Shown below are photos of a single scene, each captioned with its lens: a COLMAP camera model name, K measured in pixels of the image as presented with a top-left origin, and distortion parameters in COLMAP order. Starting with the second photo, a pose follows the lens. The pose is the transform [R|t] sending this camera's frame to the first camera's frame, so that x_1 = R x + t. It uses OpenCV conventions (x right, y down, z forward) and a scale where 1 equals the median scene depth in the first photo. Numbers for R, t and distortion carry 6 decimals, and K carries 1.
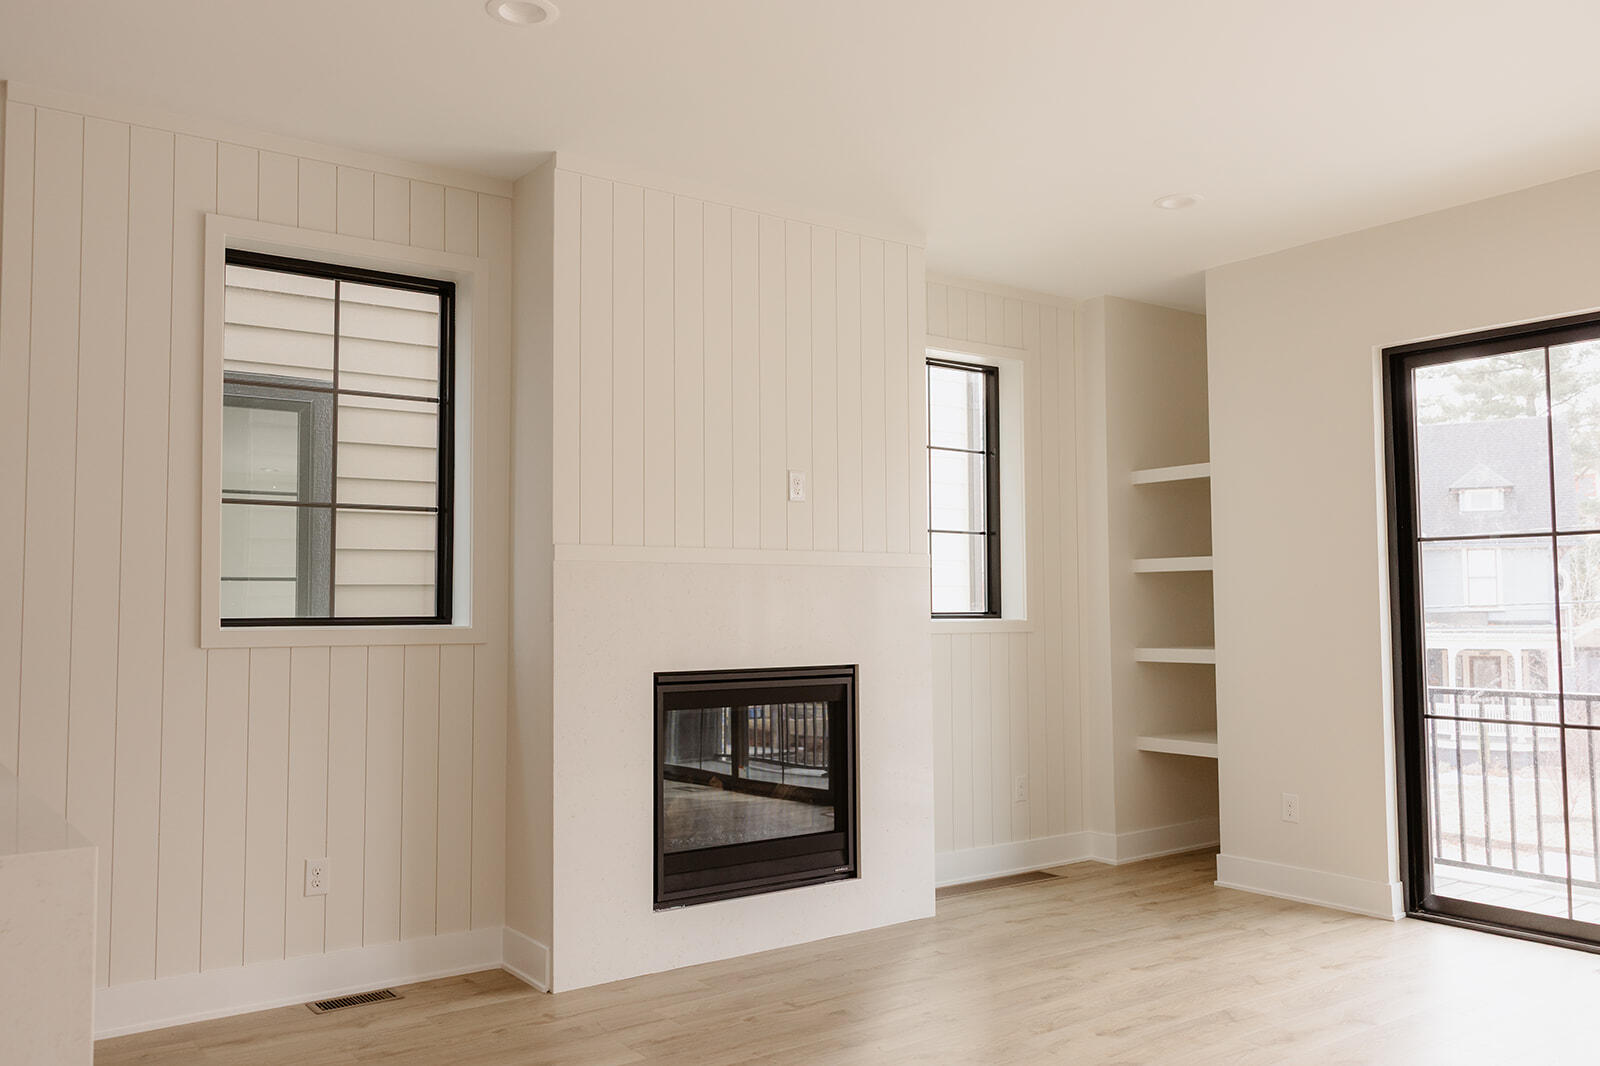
lens RADIAL K [[1313.2, 0, 798.7], [0, 1313.2, 529.5], [0, 0, 1]] dist [0.000210, -0.009127]
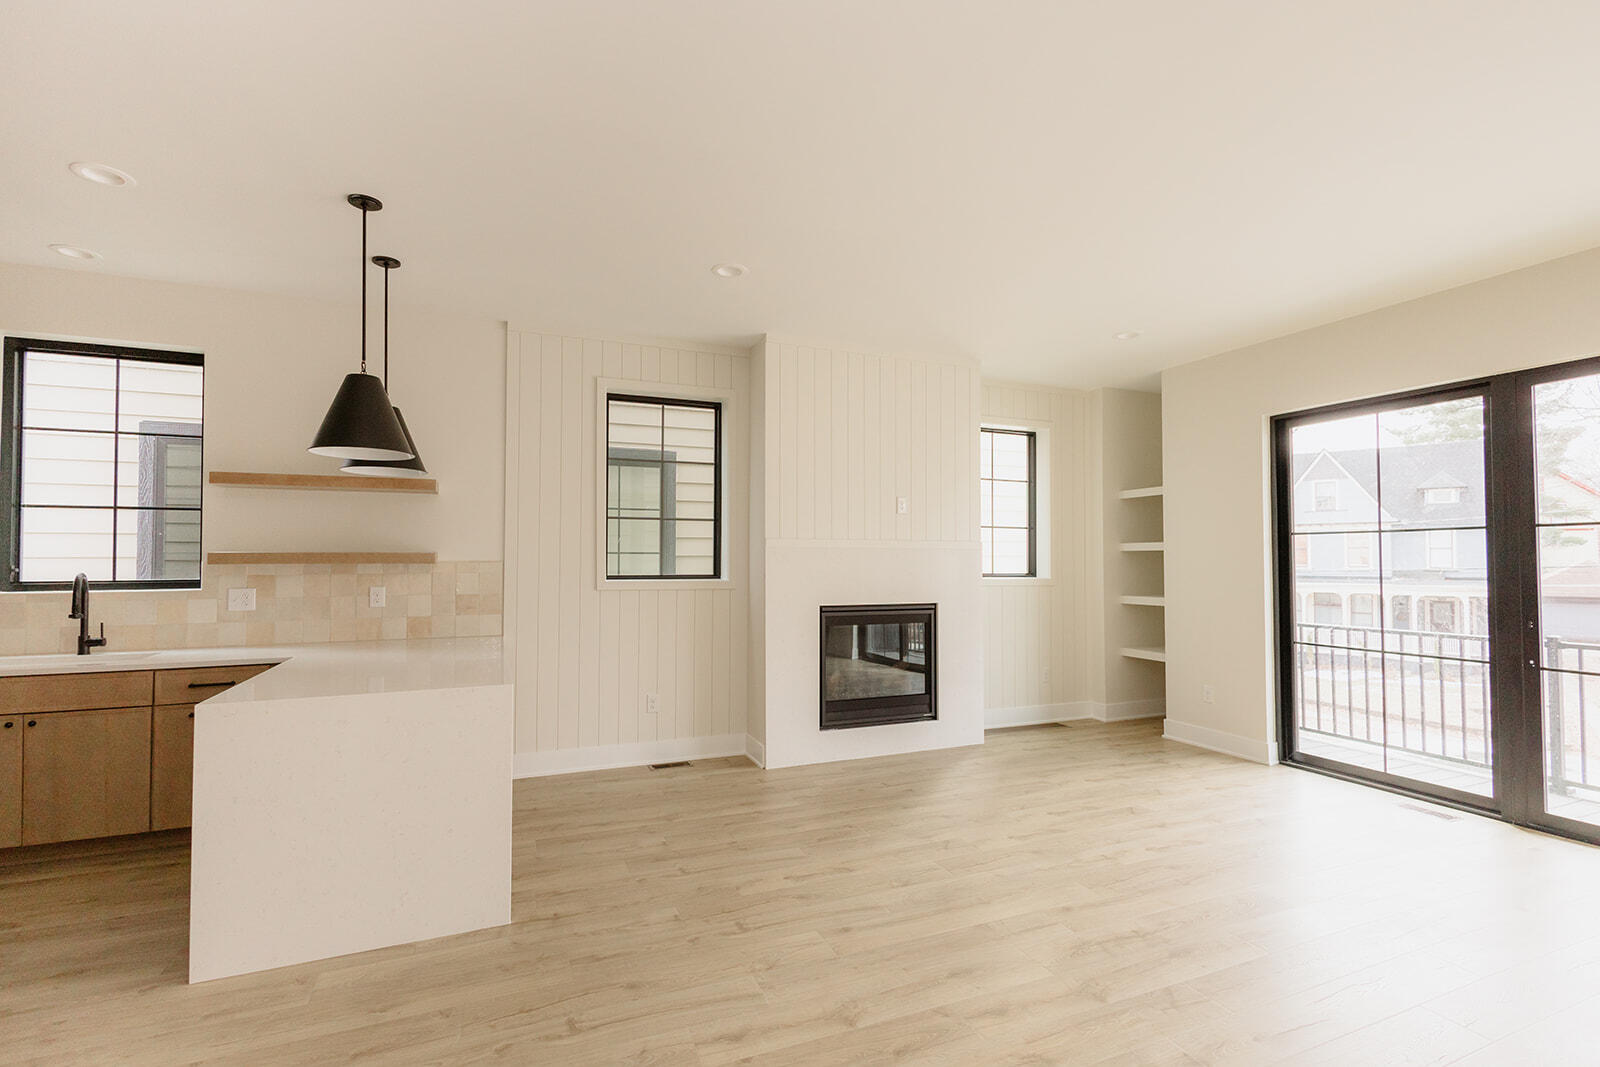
lens RADIAL K [[755.5, 0, 801.0], [0, 755.5, 534.0], [0, 0, 1]] dist [0.003075, 0.000465]
pose [[0.970317, -0.000768, -0.241833, 0.111386], [0.006256, 0.999740, 0.021926, -0.016126], [0.241754, -0.022788, 0.970070, -0.054684]]
